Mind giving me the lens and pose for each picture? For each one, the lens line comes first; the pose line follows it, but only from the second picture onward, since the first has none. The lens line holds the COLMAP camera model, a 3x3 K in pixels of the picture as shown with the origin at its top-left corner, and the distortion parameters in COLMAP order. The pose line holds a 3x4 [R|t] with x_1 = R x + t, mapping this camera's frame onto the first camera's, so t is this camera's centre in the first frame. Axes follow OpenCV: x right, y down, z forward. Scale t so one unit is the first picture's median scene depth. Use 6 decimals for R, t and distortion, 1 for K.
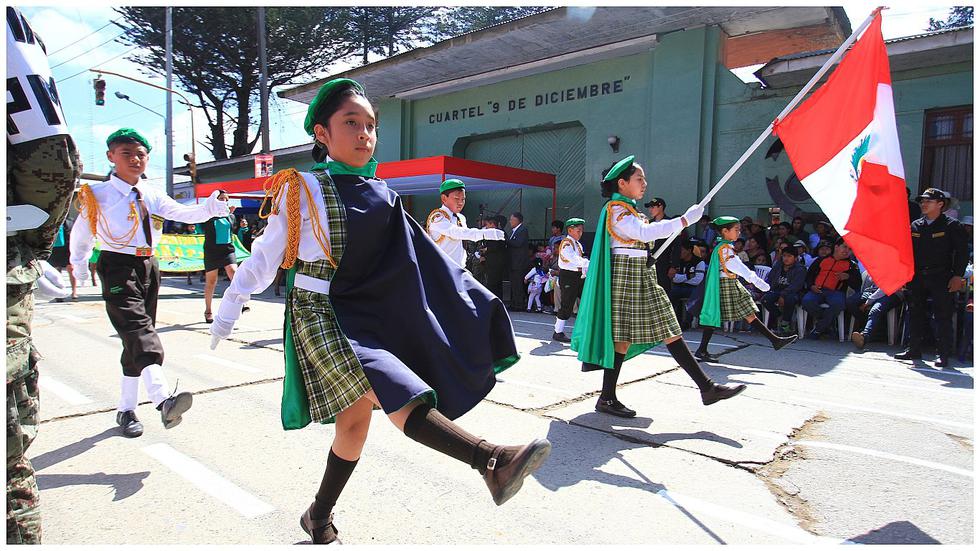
lens RADIAL K [[615.0, 0, 490.0], [0, 615.0, 275.5], [0, 0, 1]] dist [-0.001944, 0.003224]
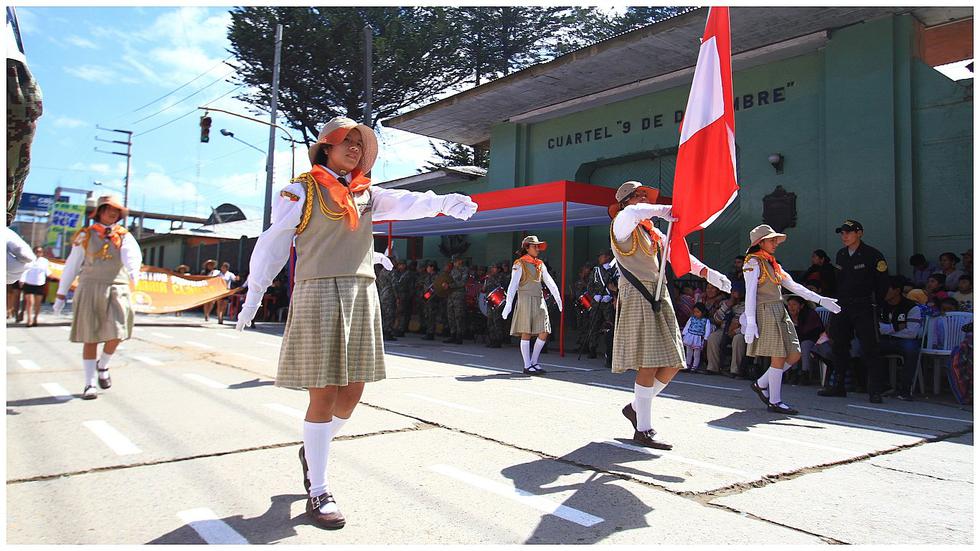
lens RADIAL K [[615.0, 0, 490.0], [0, 615.0, 275.5], [0, 0, 1]] dist [-0.001944, 0.003224]
pose [[0.982488, -0.009079, -0.186105, -0.019629], [-0.019168, 0.988589, -0.149415, 0.059910], [0.185338, 0.150366, 0.971102, 0.174077]]
